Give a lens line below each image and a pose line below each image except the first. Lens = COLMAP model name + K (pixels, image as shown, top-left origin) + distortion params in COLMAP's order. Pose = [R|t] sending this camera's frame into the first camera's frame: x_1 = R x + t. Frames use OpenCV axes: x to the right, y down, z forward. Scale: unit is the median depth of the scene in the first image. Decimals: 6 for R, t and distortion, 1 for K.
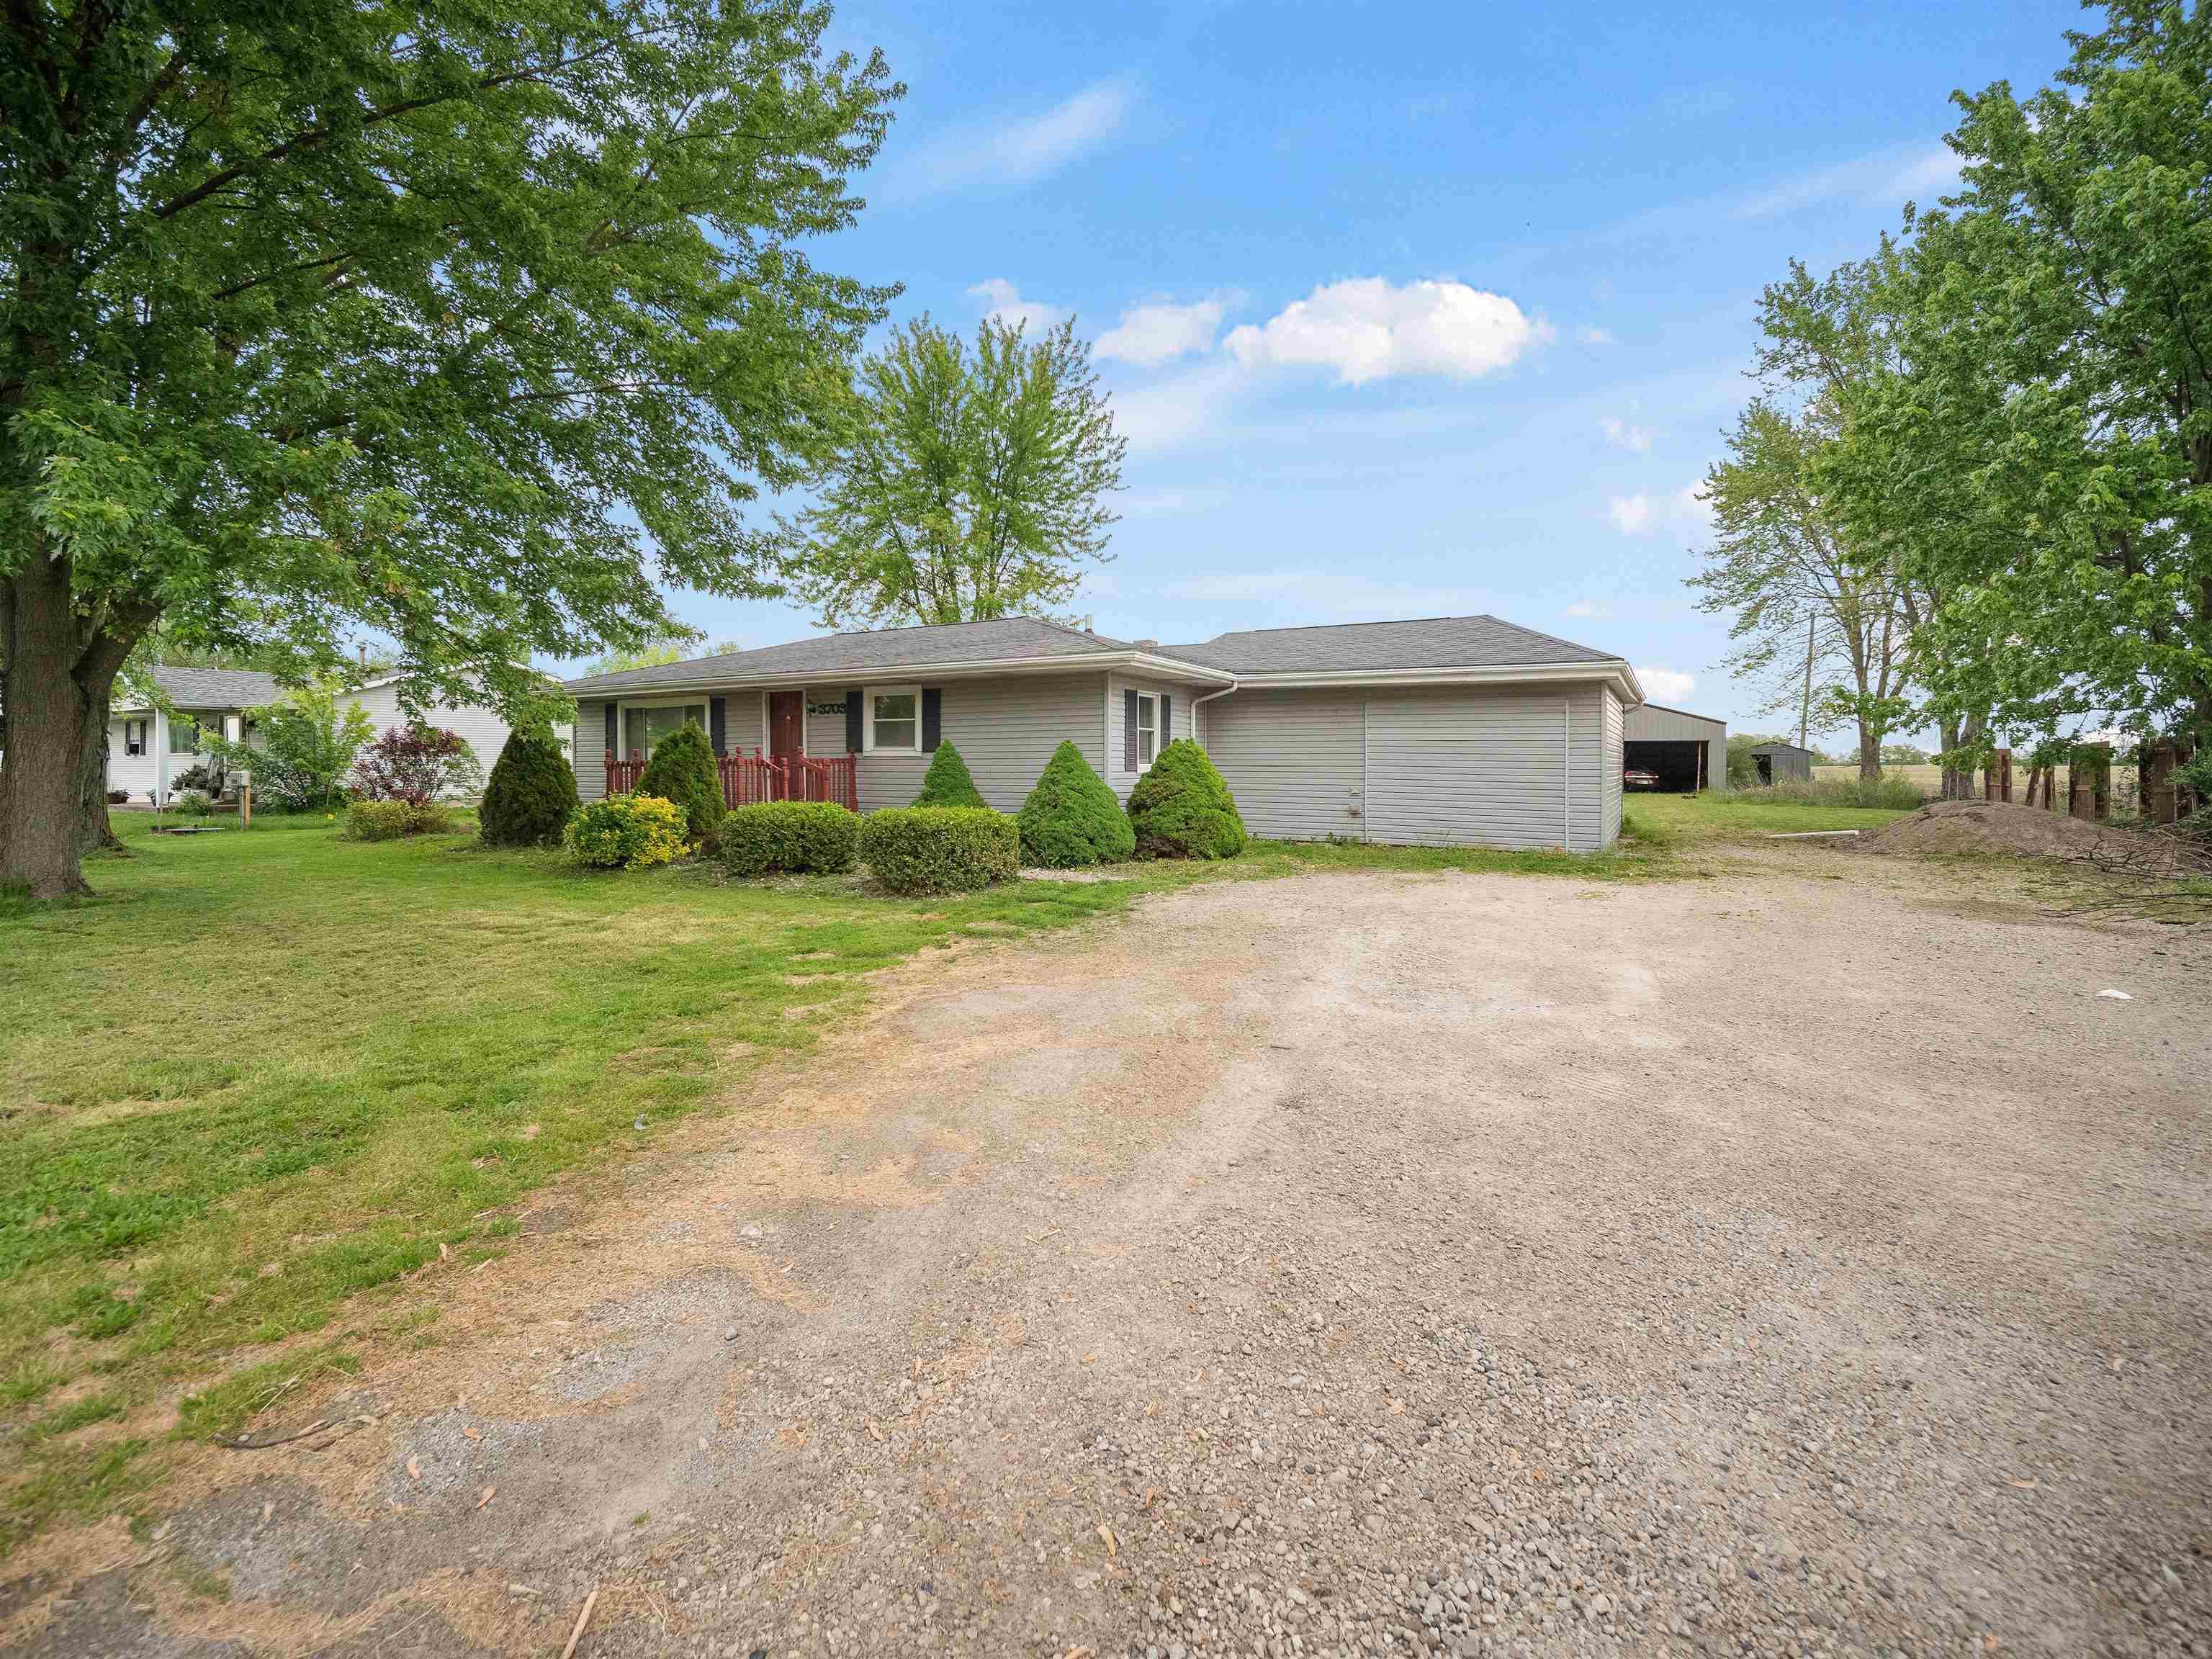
lens RADIAL K [[1071.9, 0, 1105.5], [0, 1071.9, 743.8], [0, 0, 1]] dist [-0.016141, -0.000444]
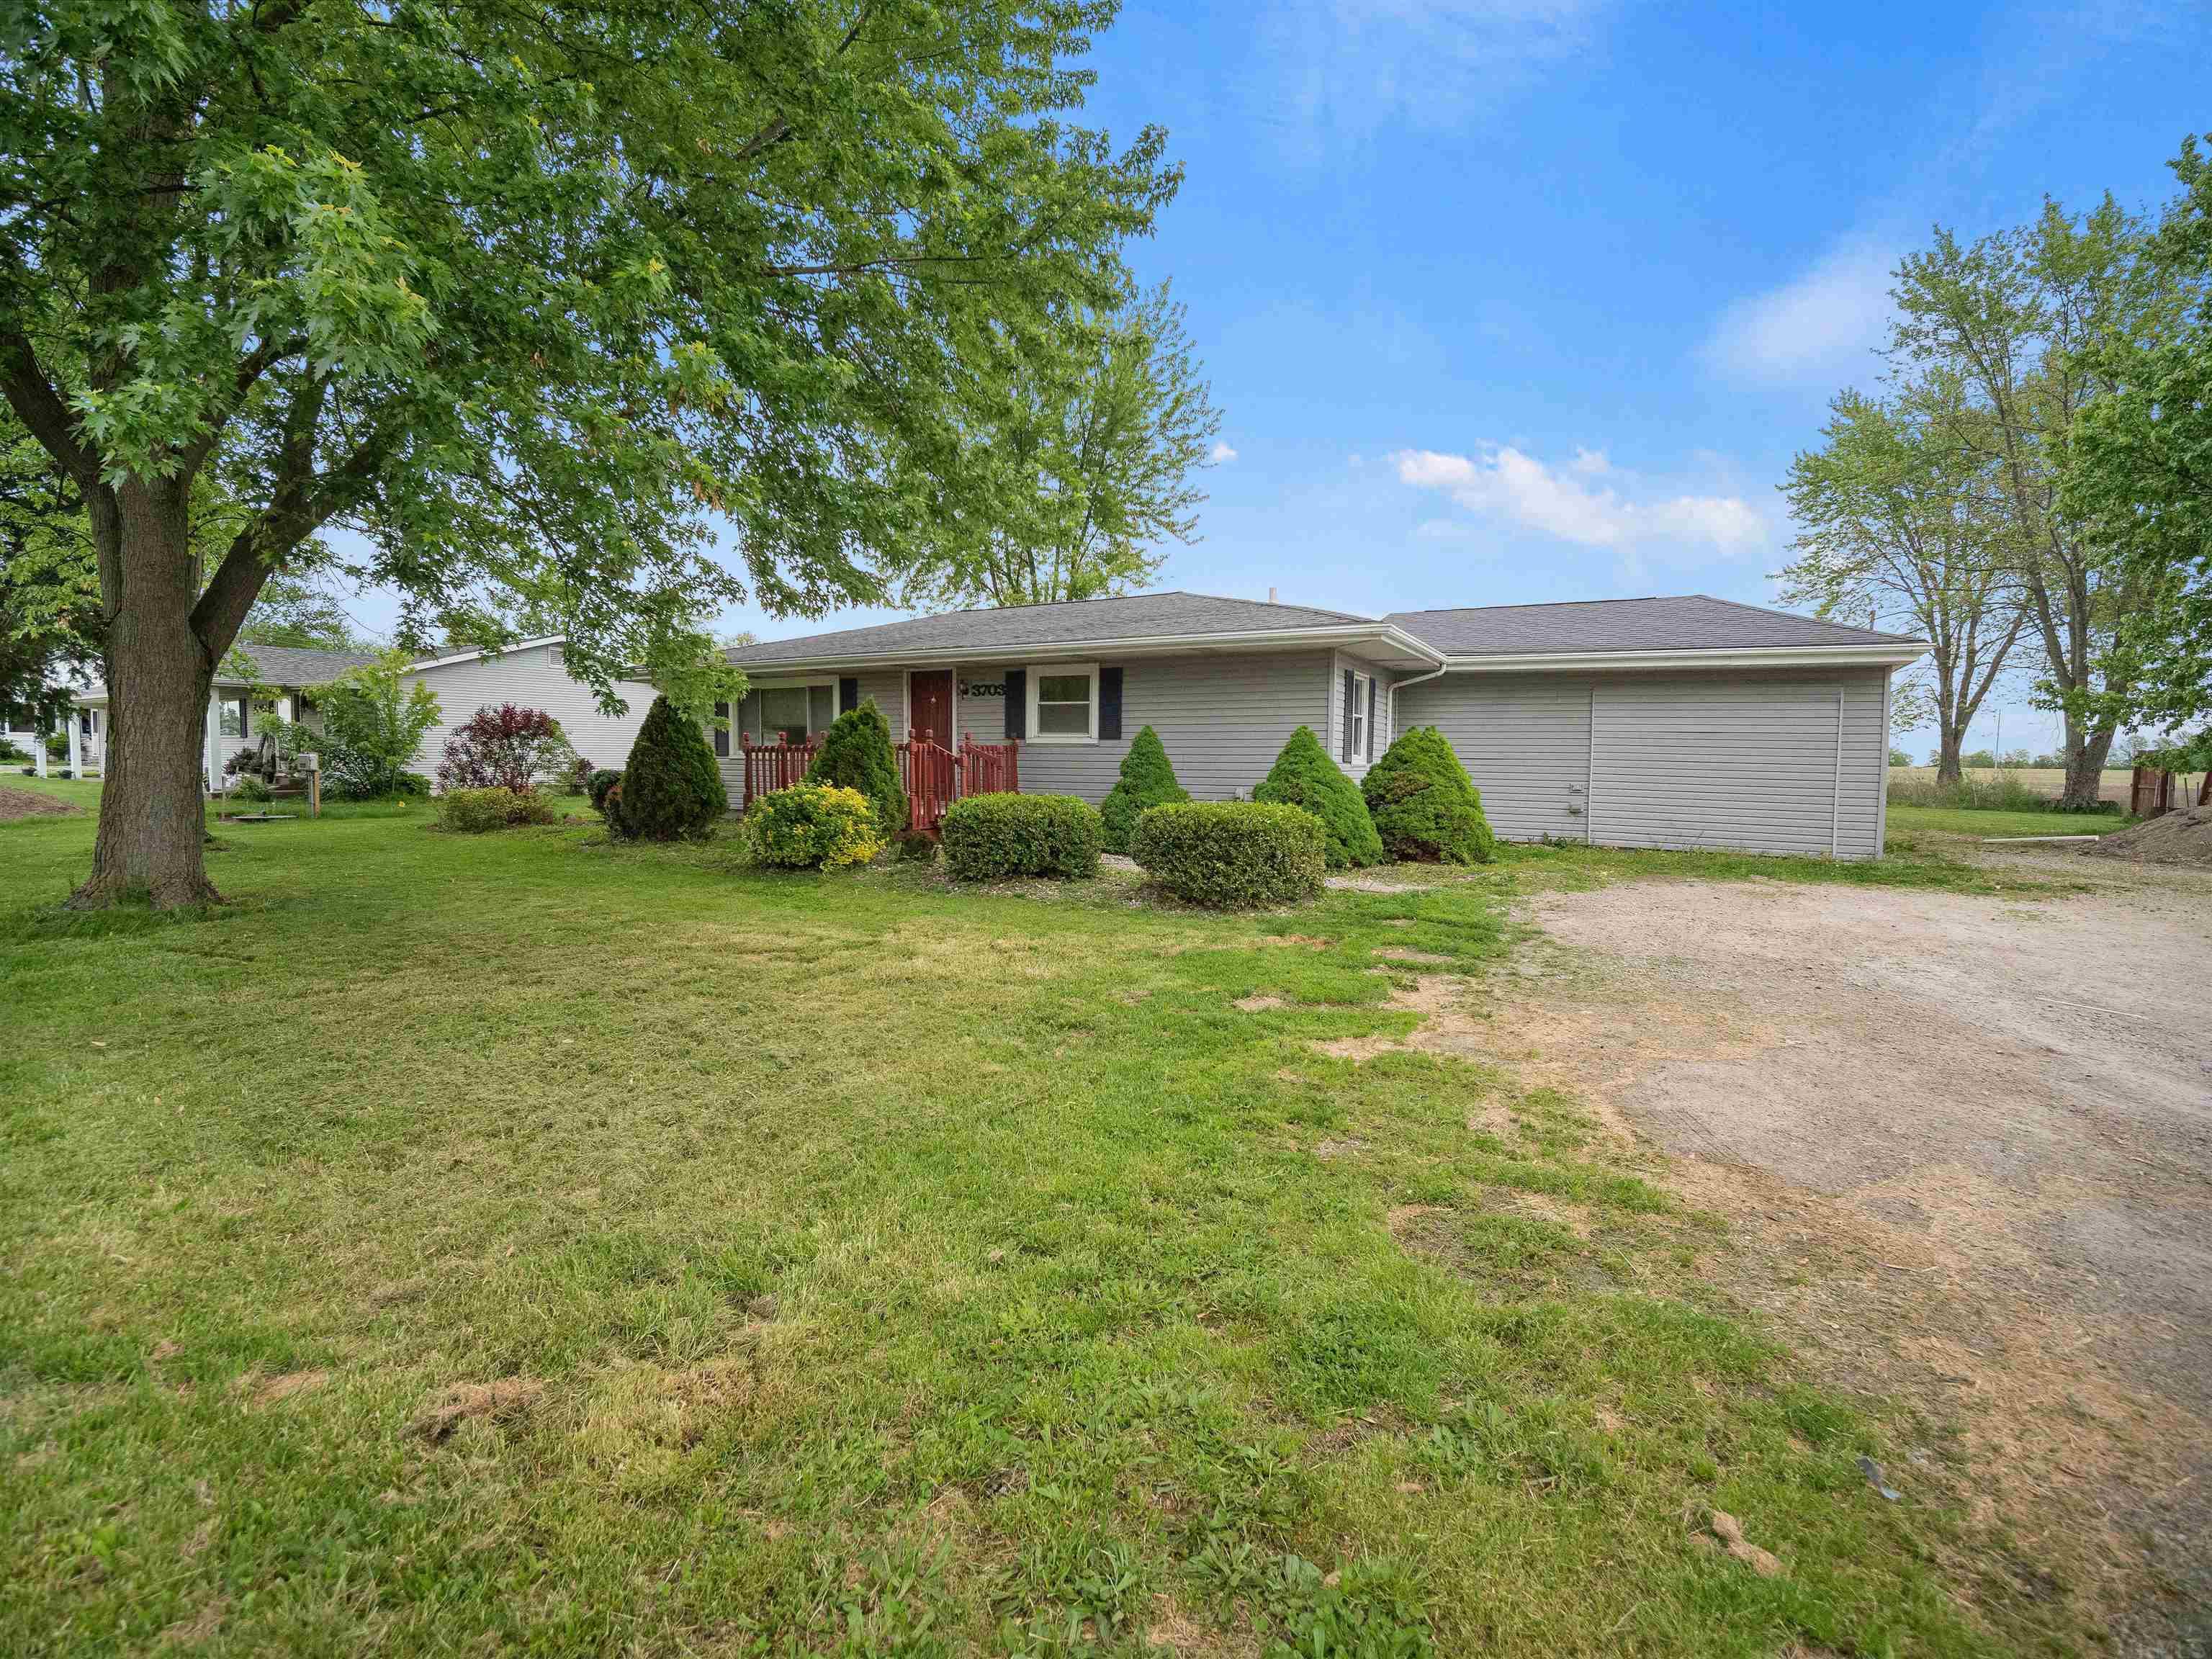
lens RADIAL K [[1048.1, 0, 1103.7], [0, 1048.1, 799.5], [0, 0, 1]] dist [-0.015778, -0.001047]
pose [[0.999931, 0.009904, 0.006387, -0.161485], [-0.010261, 0.998235, 0.058502, 0.006420], [-0.005797, -0.058564, 0.998267, 0.115658]]
